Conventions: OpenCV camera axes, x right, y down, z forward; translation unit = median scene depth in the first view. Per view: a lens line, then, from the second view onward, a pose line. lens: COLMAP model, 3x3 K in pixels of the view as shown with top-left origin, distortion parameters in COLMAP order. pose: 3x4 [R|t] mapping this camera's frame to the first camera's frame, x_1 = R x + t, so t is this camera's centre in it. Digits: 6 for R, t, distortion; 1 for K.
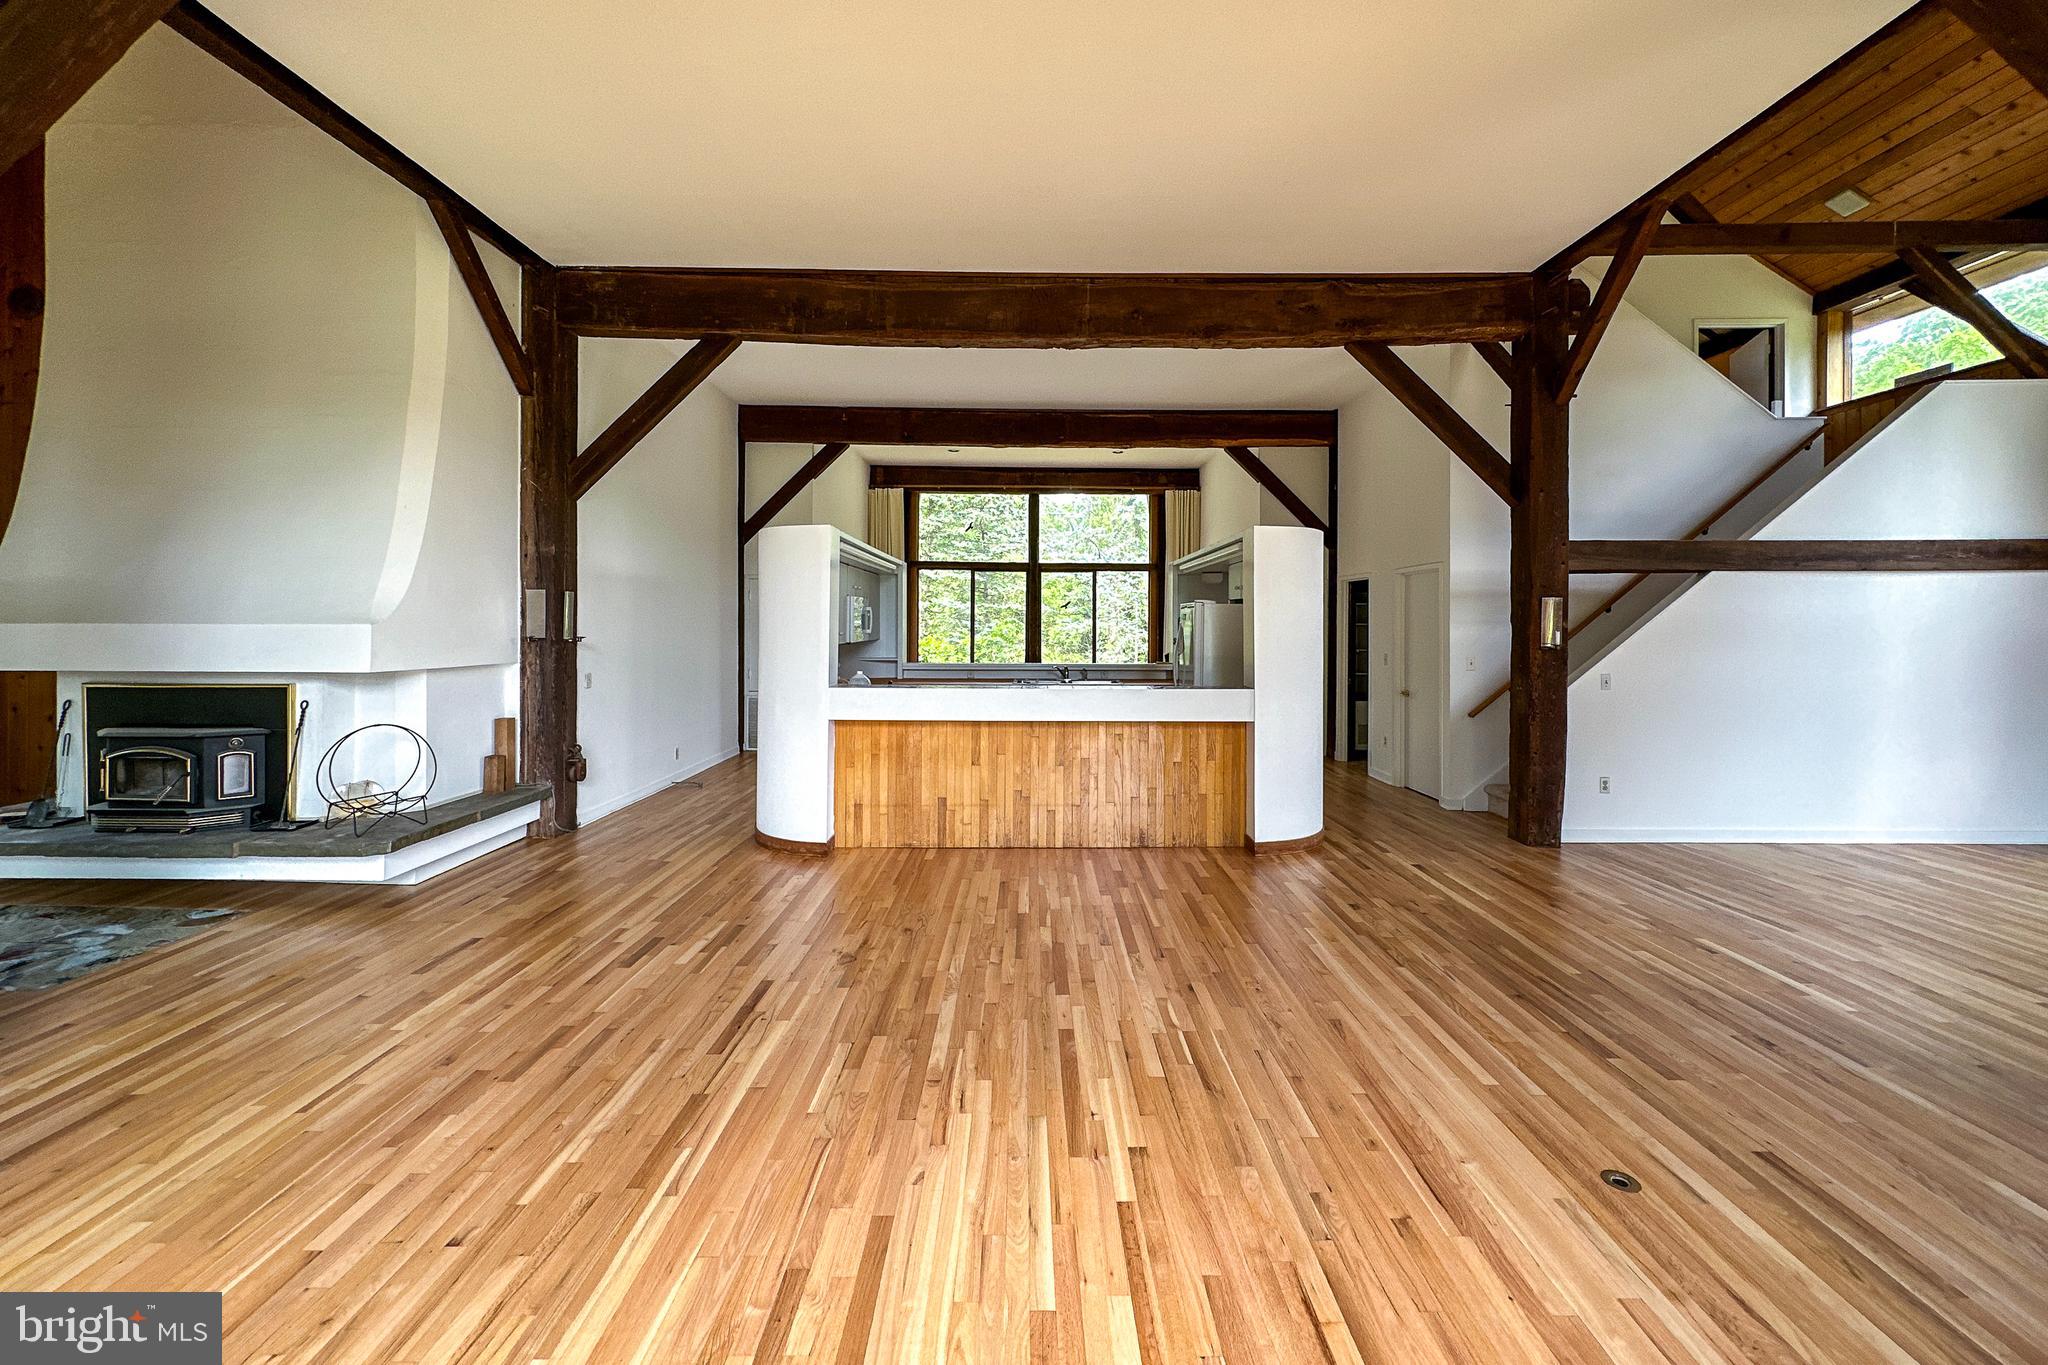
lens RADIAL K [[818.8, 0, 1023.0], [0, 818.8, 621.9], [0, 0, 1]] dist [-0.003510, 0.001007]
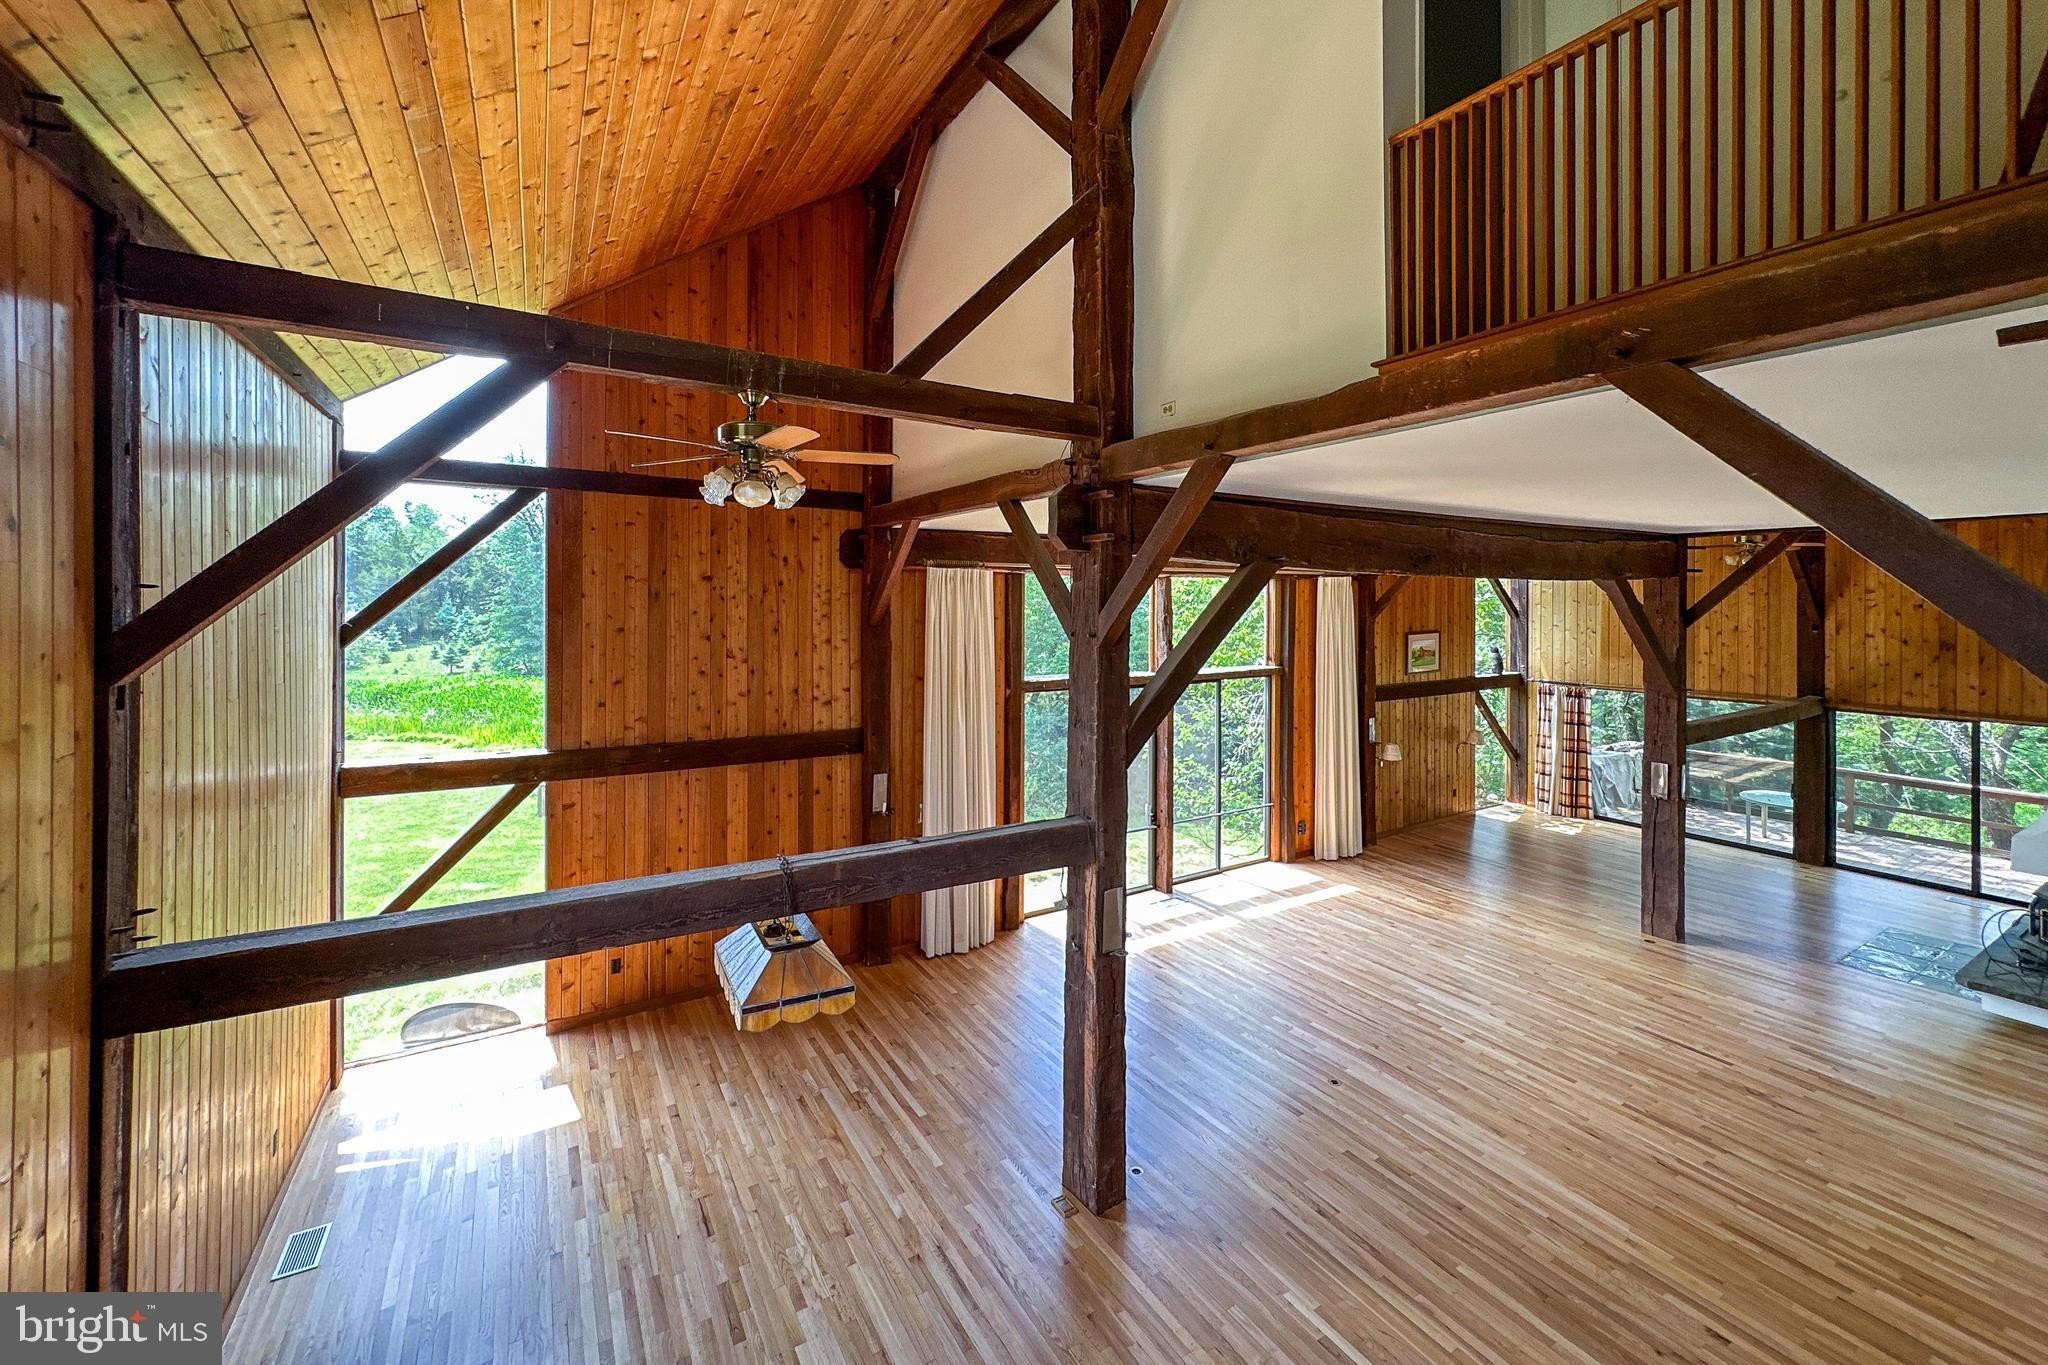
lens RADIAL K [[818.8, 0, 1023.4], [0, 818.8, 599.4], [0, 0, 1]] dist [-0.003510, 0.001007]
pose [[-0.853799, -0.008805, -0.520528, 1.145261], [-0.005974, 0.999957, -0.007117, -0.314483], [0.520568, -0.002967, -0.853815, 1.056271]]
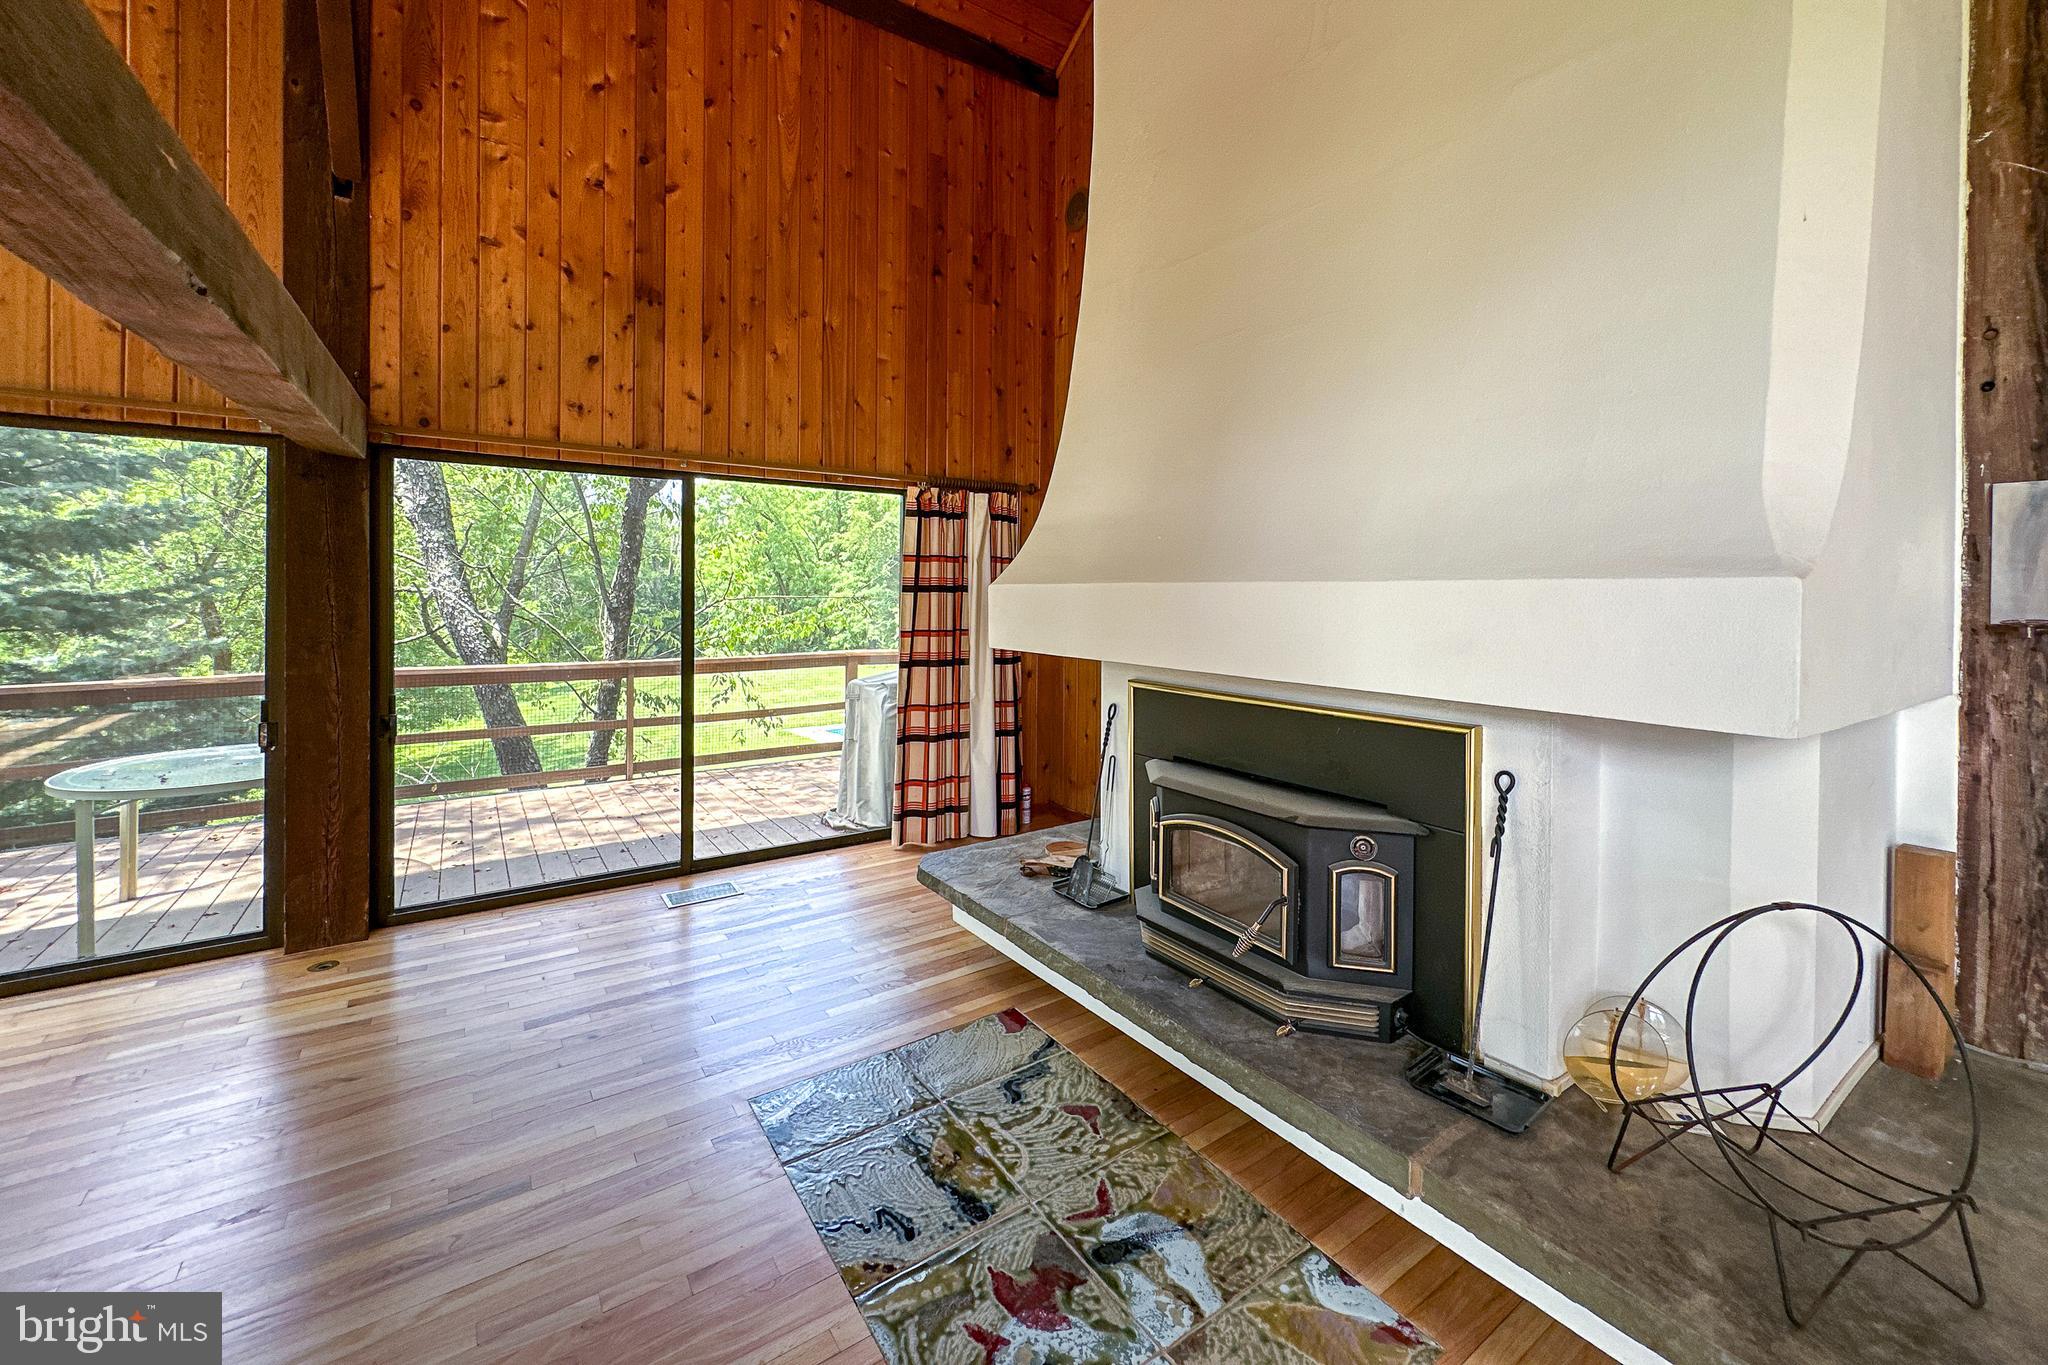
lens RADIAL K [[818.8, 0, 1022.2], [0, 818.8, 598.7], [0, 0, 1]] dist [-0.003510, 0.001007]
pose [[0.573171, 0.006967, -0.819406, -0.573146], [-0.003041, 0.999975, 0.006375, 0.007789], [0.819430, -0.001162, 0.573178, 0.479994]]
